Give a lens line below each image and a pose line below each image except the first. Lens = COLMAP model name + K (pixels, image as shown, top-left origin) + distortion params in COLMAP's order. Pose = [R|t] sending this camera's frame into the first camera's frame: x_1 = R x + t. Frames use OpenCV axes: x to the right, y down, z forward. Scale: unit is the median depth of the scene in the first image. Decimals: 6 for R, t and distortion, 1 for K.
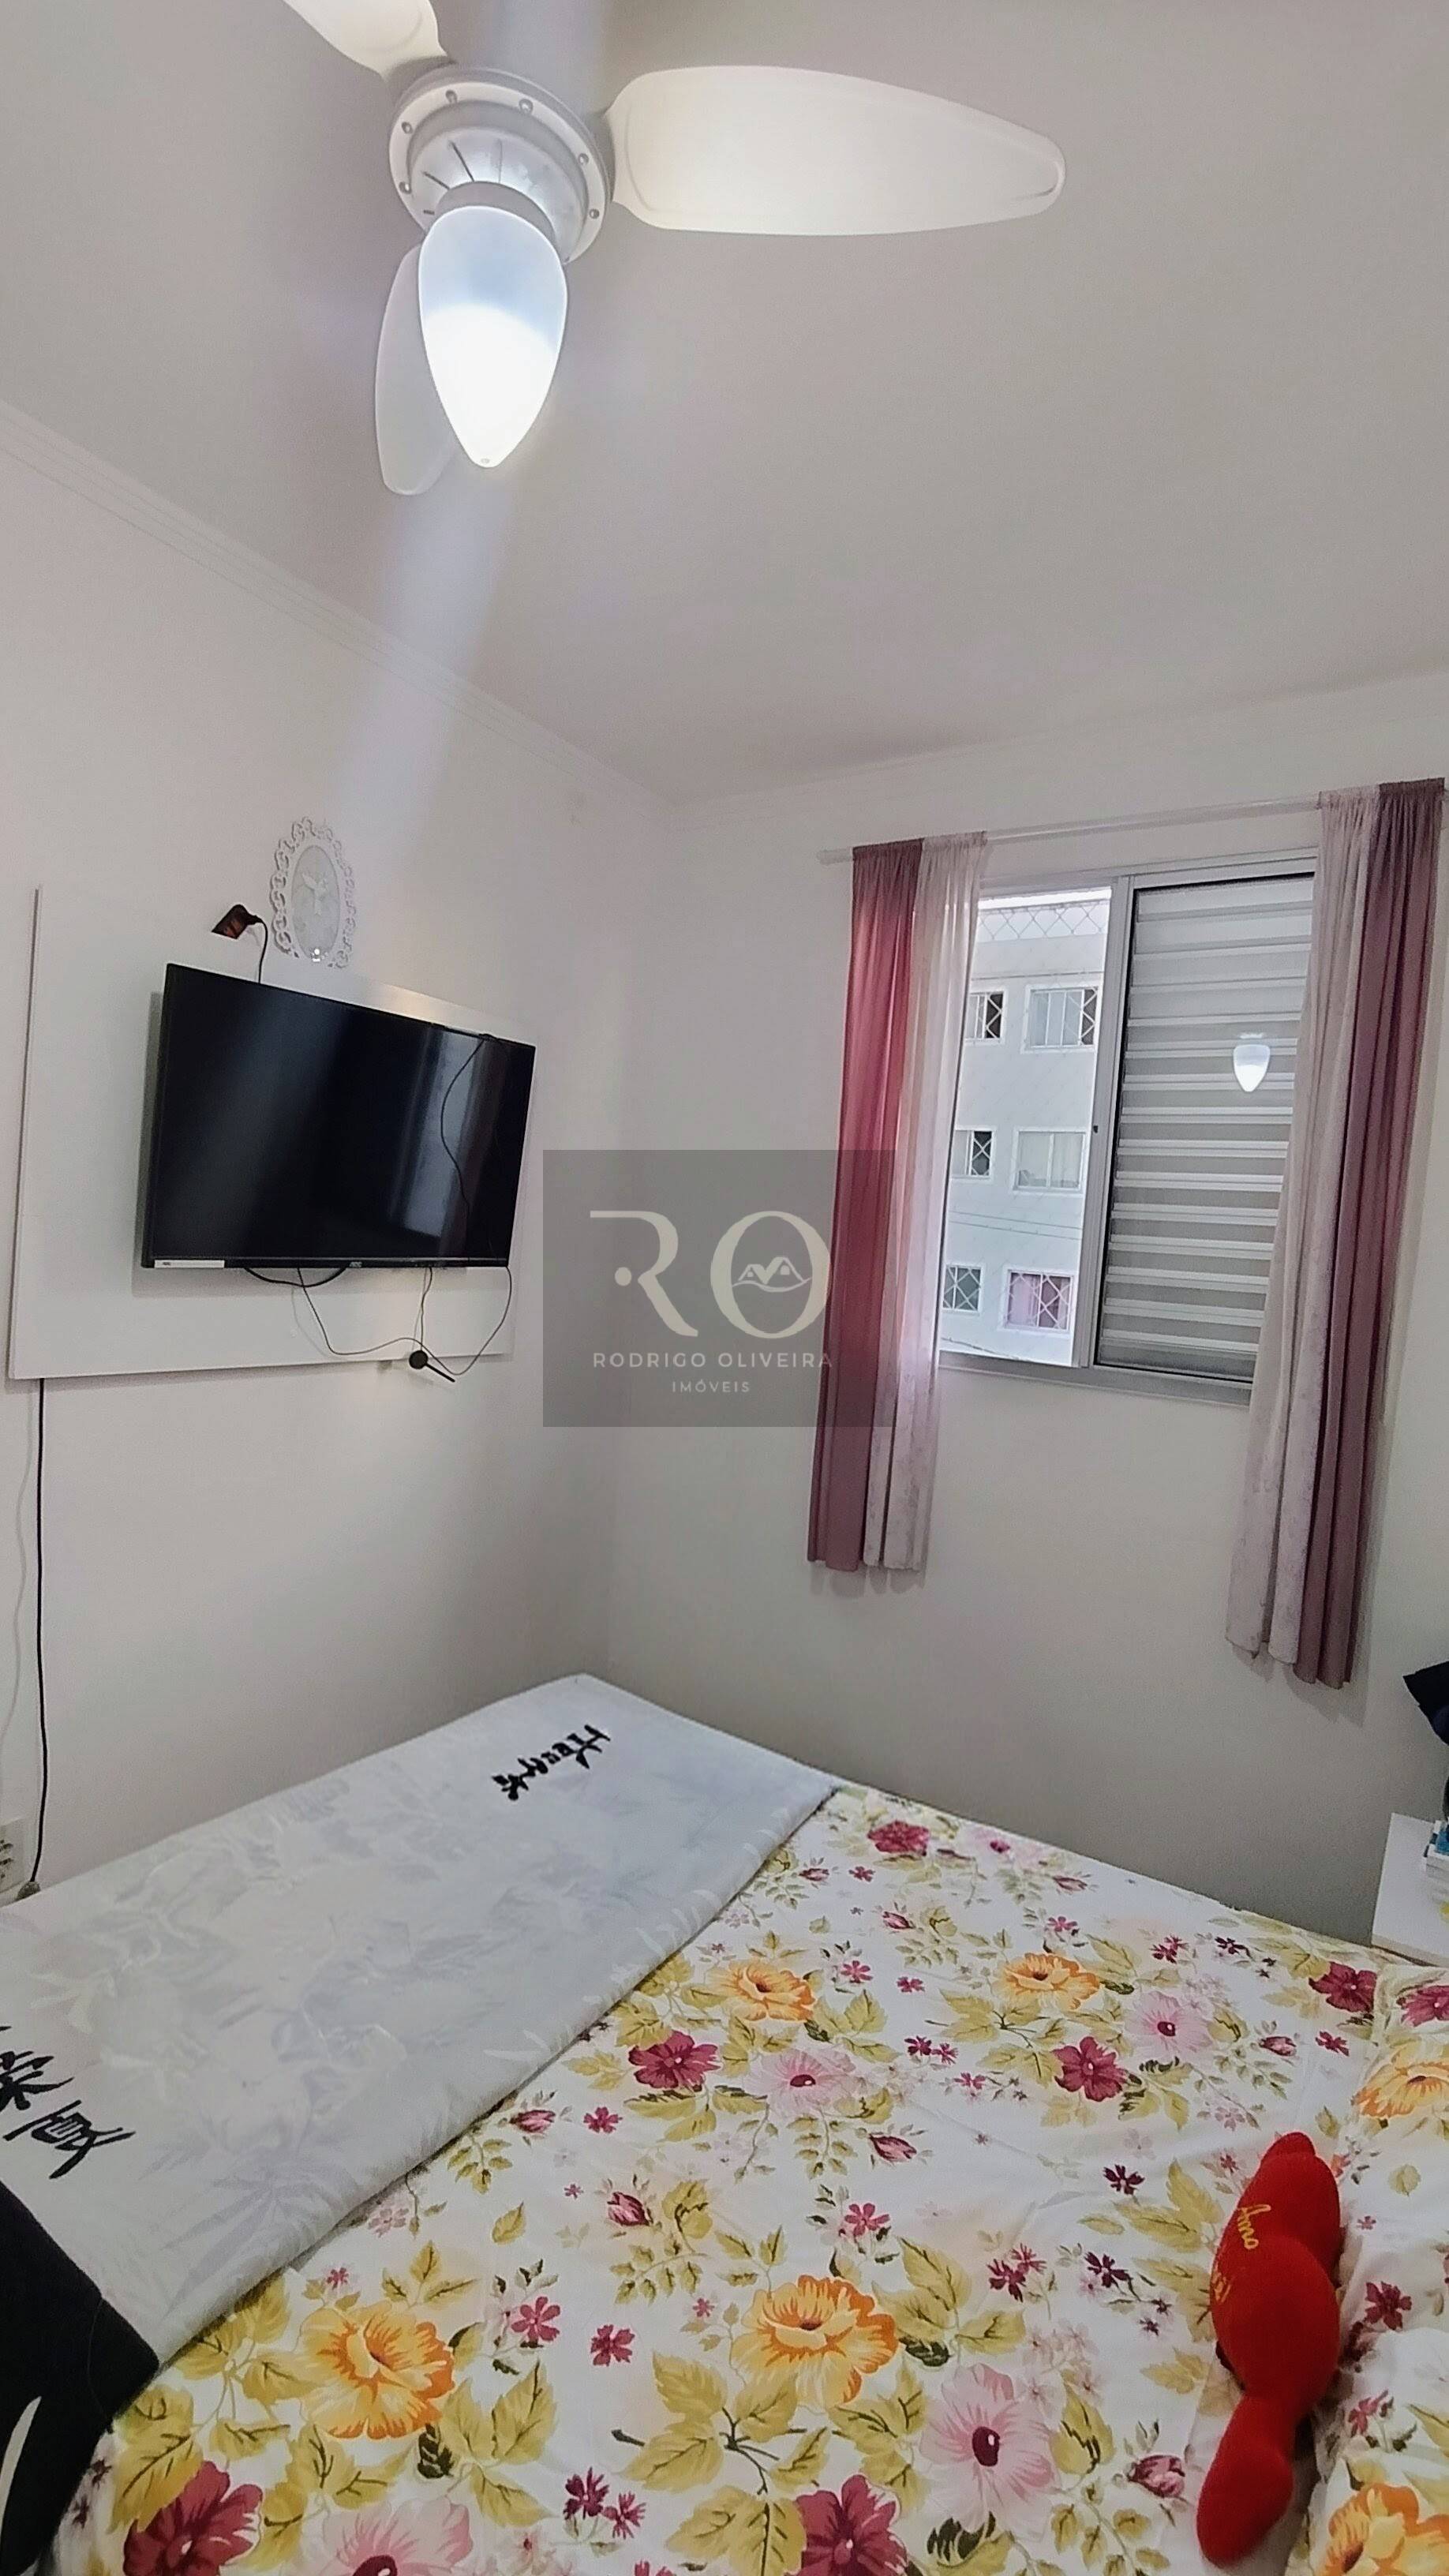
lens RADIAL K [[1176.0, 0, 728.2], [0, 1176.0, 1299.9], [0, 0, 1]] dist [-0.004800, 0.004644]
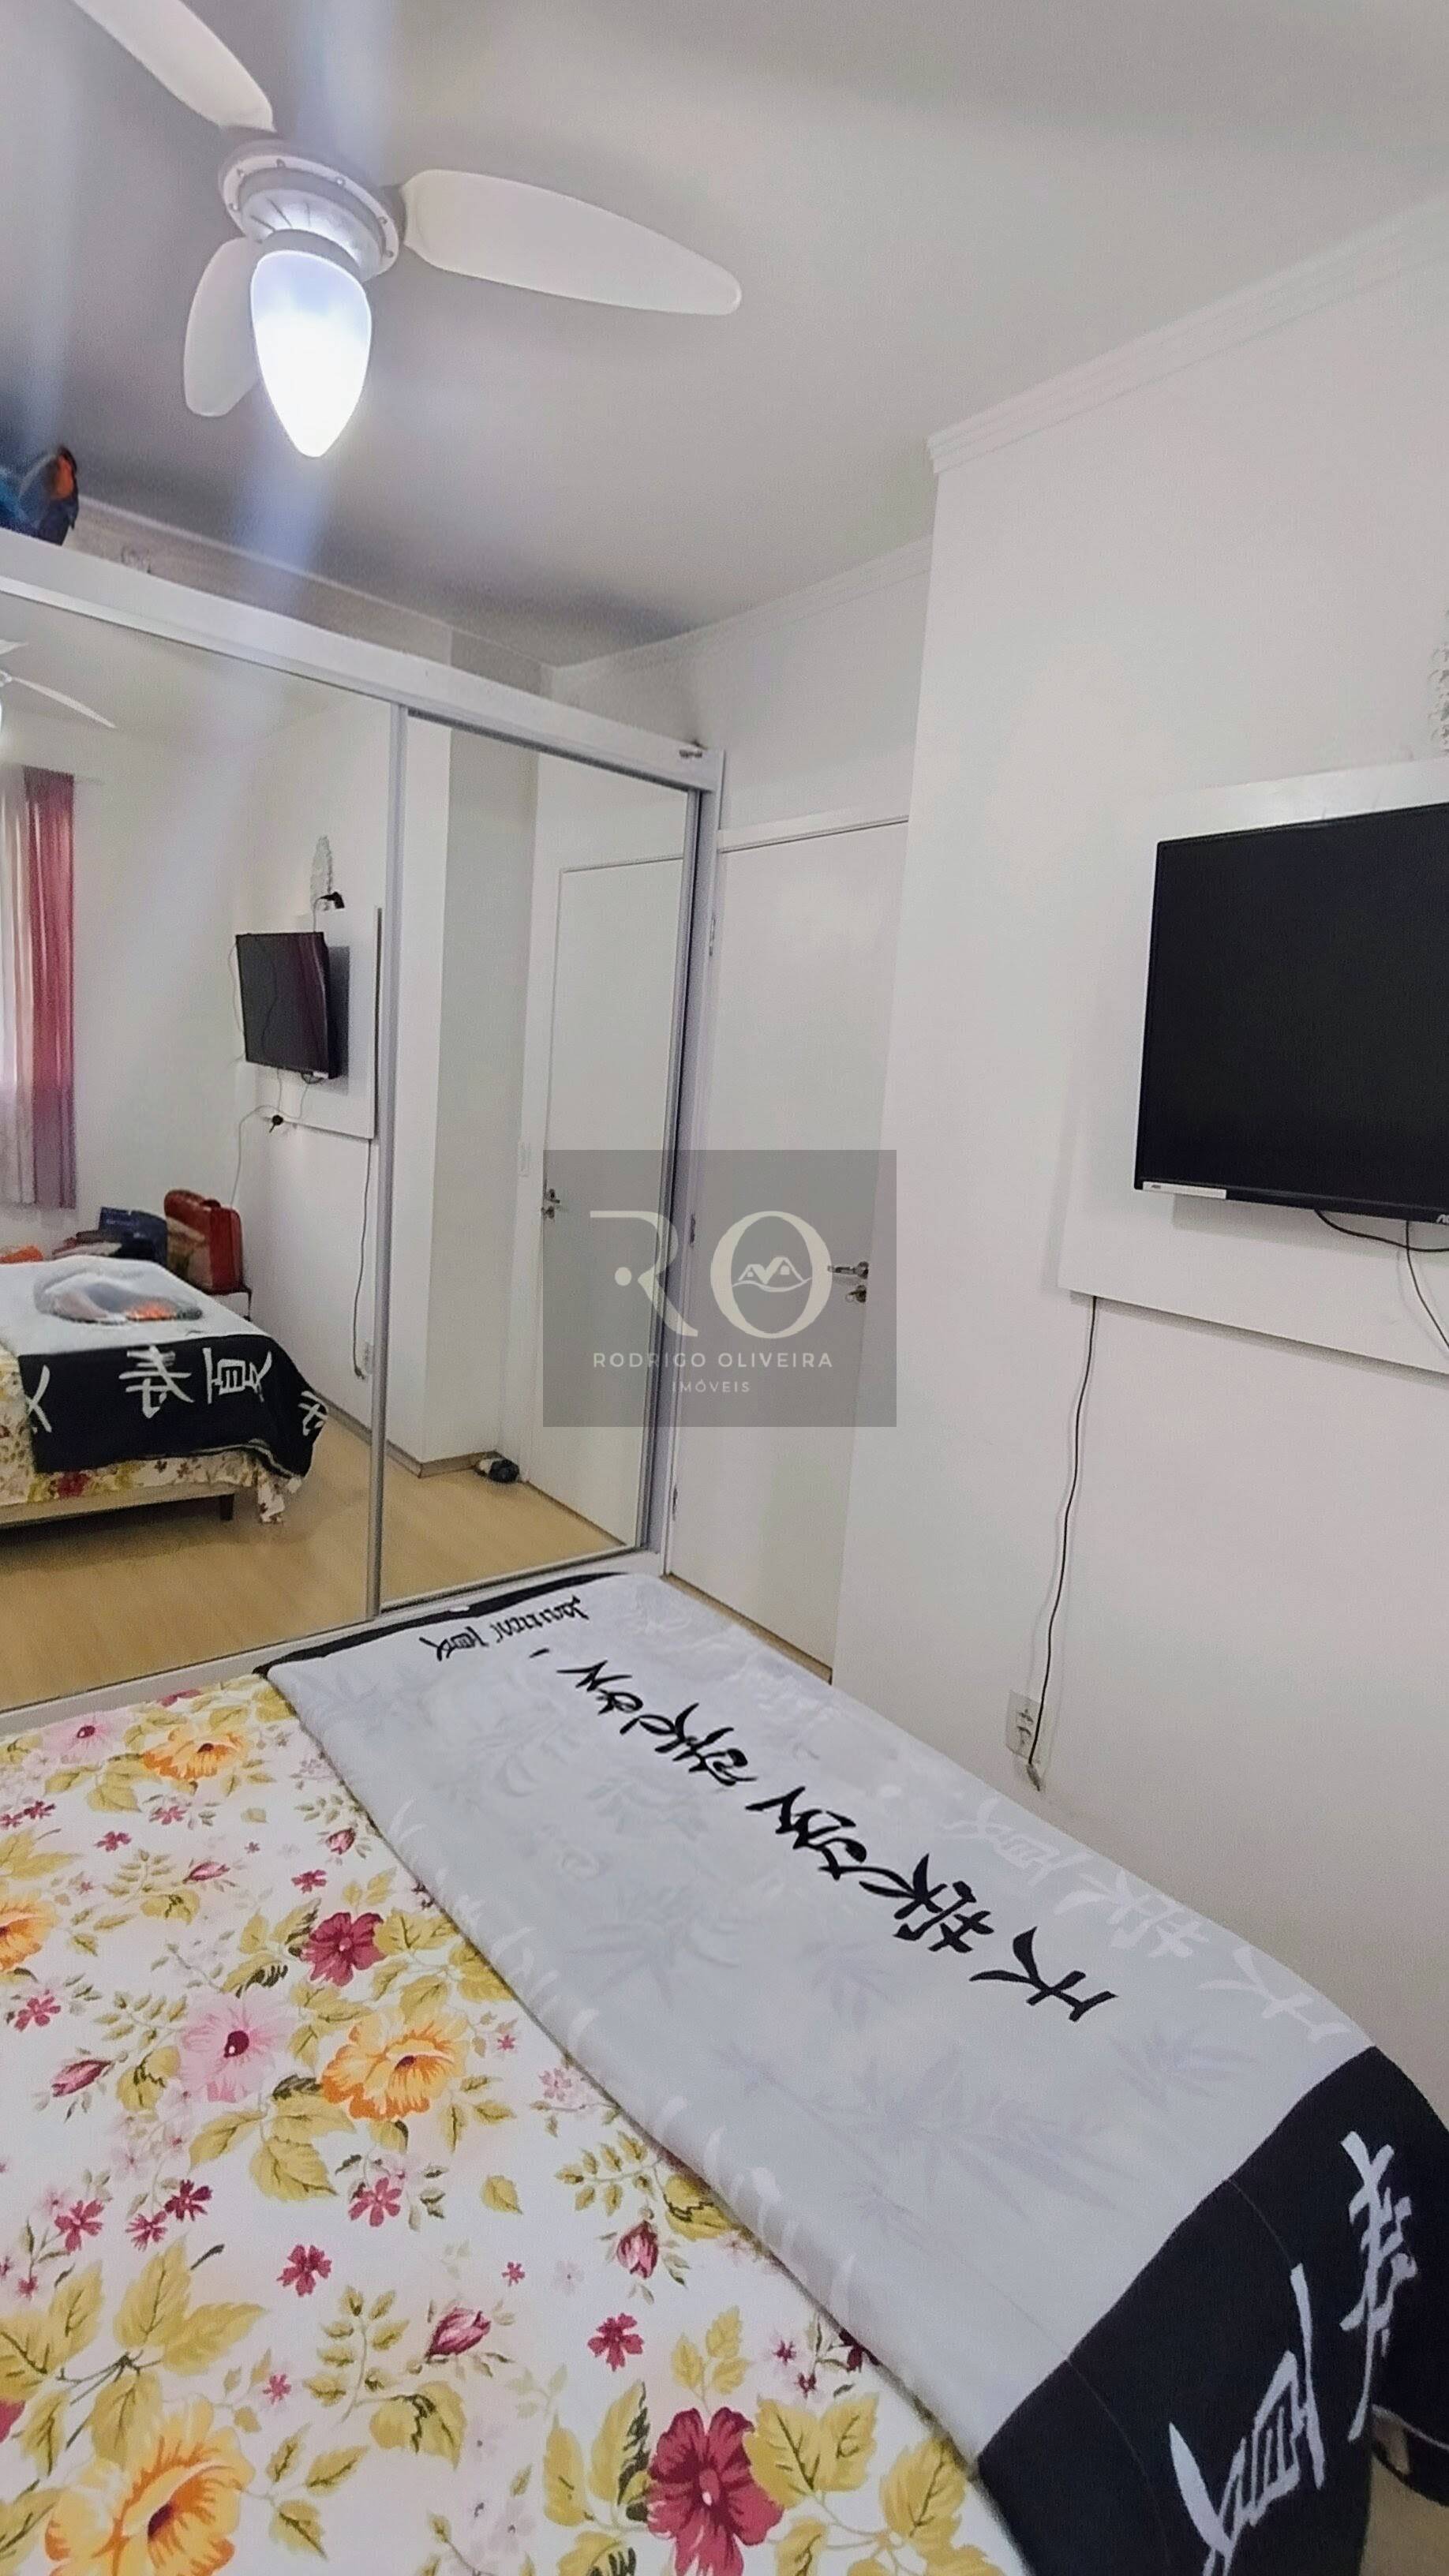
lens RADIAL K [[1172.5, 0, 718.3], [0, 1172.5, 1289.4], [0, 0, 1]] dist [-0.002317, 0.000058]
pose [[-0.301362, 0.069452, -0.950977, 0.689873], [-0.148599, 0.981737, 0.118789, -0.016108], [0.941859, 0.177113, -0.285537, 1.408277]]
